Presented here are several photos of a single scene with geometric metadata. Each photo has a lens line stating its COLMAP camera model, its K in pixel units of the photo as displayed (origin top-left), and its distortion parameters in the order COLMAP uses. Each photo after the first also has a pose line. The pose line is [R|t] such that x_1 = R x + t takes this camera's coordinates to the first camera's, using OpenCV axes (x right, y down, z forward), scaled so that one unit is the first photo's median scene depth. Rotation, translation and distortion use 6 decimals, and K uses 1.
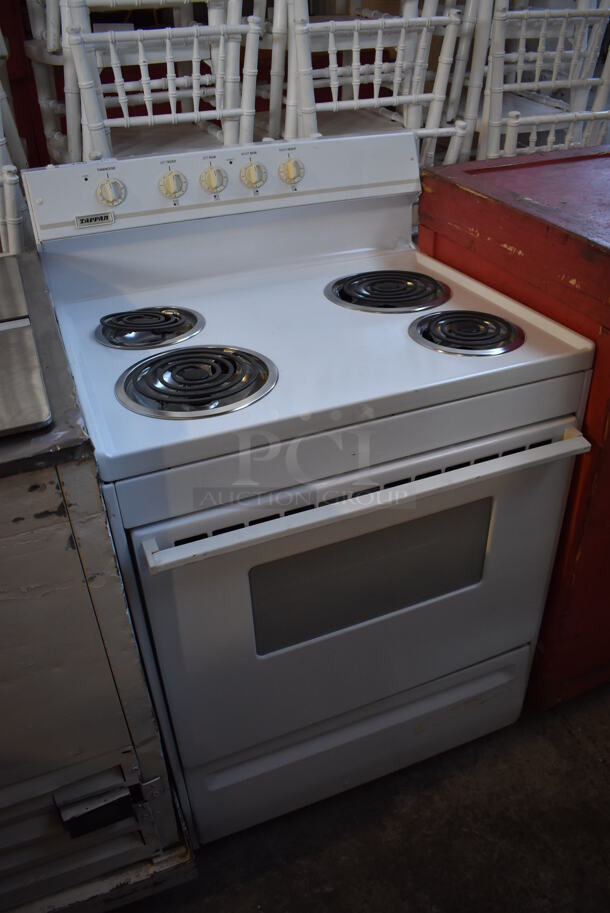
lens RADIAL K [[706.1, 0, 309.9], [0, 706.1, 459.9], [0, 0, 1]] dist [-0.117033, 0.036749]
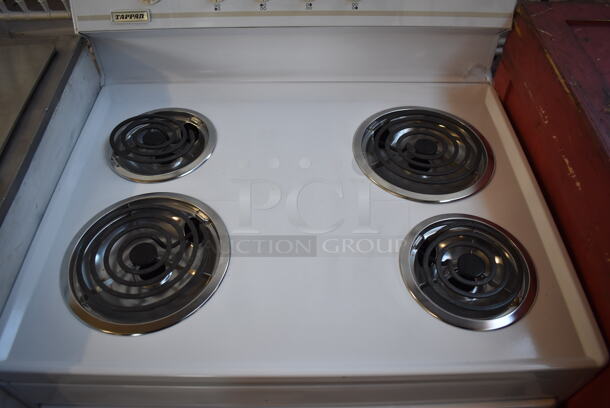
lens RADIAL K [[471.8, 0, 305.8], [0, 471.8, 203.0], [0, 0, 1]] dist [-0.117033, 0.036749]
pose [[0.927371, 0.300802, -0.222491, 0.131516], [-0.223747, 0.922487, 0.314573, -0.351251], [0.299869, -0.241944, 0.922790, 0.406950]]
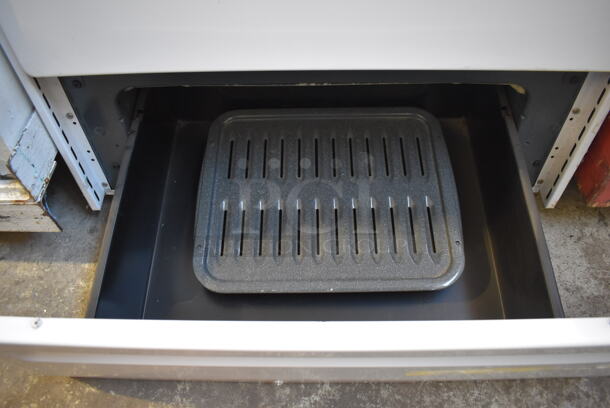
lens RADIAL K [[471.8, 0, 305.8], [0, 471.8, 203.0], [0, 0, 1]] dist [-0.117033, 0.036749]
pose [[0.919286, 0.313146, -0.238440, 0.220799], [-0.222573, 0.913240, 0.341254, 0.324489], [0.324615, -0.260640, 0.909226, 0.591226]]
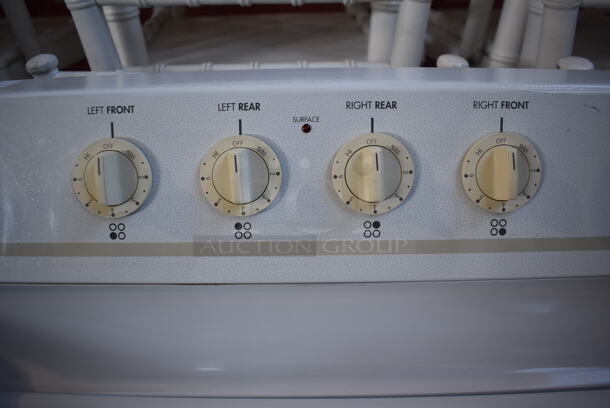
lens RADIAL K [[471.8, 0, 305.8], [0, 471.8, 203.0], [0, 0, 1]] dist [-0.117033, 0.036749]
pose [[0.924206, 0.189018, -0.331838, -0.037948], [-0.217905, 0.974597, -0.051750, -0.394208], [0.313626, 0.120136, 0.941916, 0.818685]]
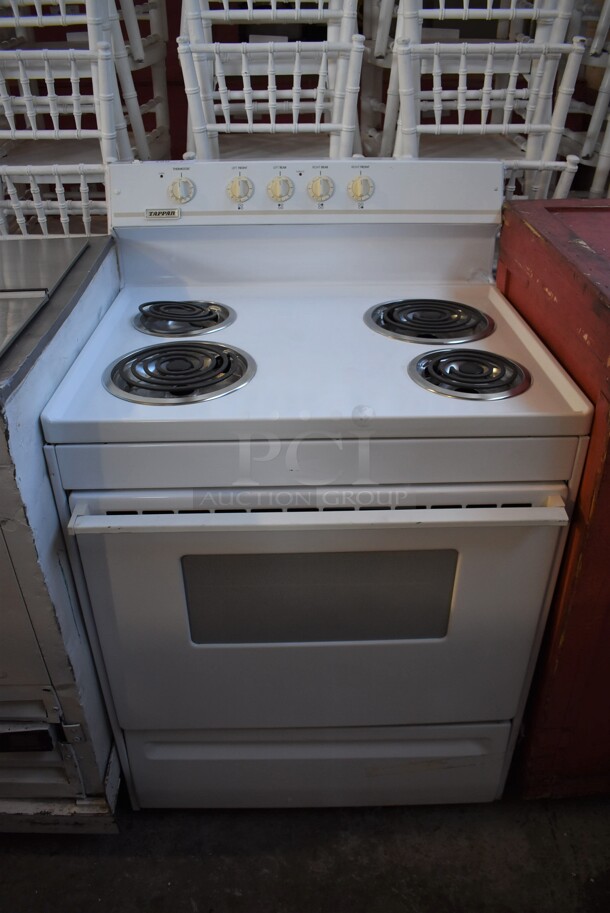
lens RADIAL K [[706.1, 0, 309.9], [0, 706.1, 459.9], [0, 0, 1]] dist [-0.117033, 0.036749]
pose [[0.933840, 0.208358, -0.290741, 0.293672], [-0.214272, 0.976704, 0.011722, -0.030551], [0.286410, 0.051351, 0.956730, 0.038692]]
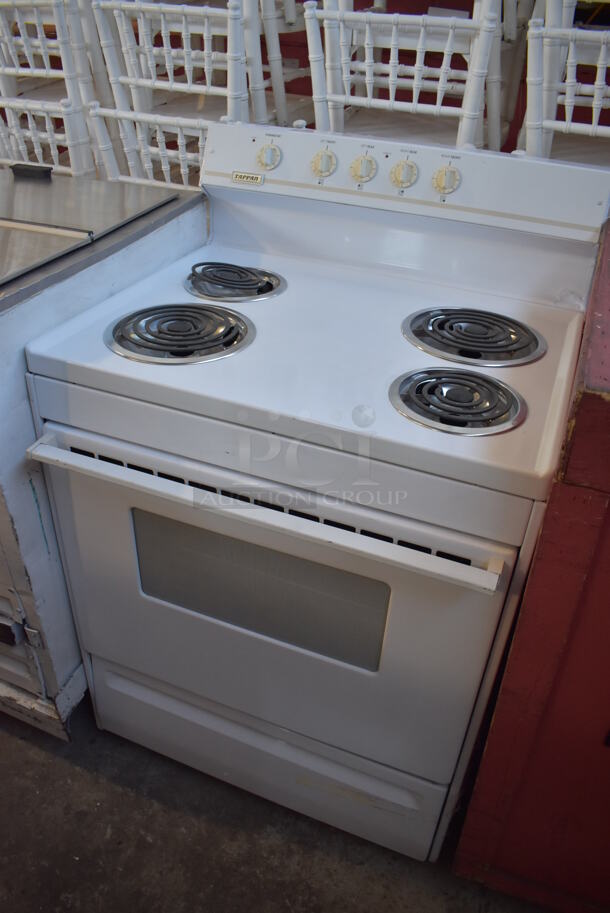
lens RADIAL K [[706.1, 0, 309.9], [0, 706.1, 459.9], [0, 0, 1]] dist [-0.117033, 0.036749]
pose [[0.714603, 0.438751, -0.544830, 0.533681], [-0.433959, 0.888915, 0.146660, -0.150015], [0.548655, 0.131630, 0.825622, 0.200966]]
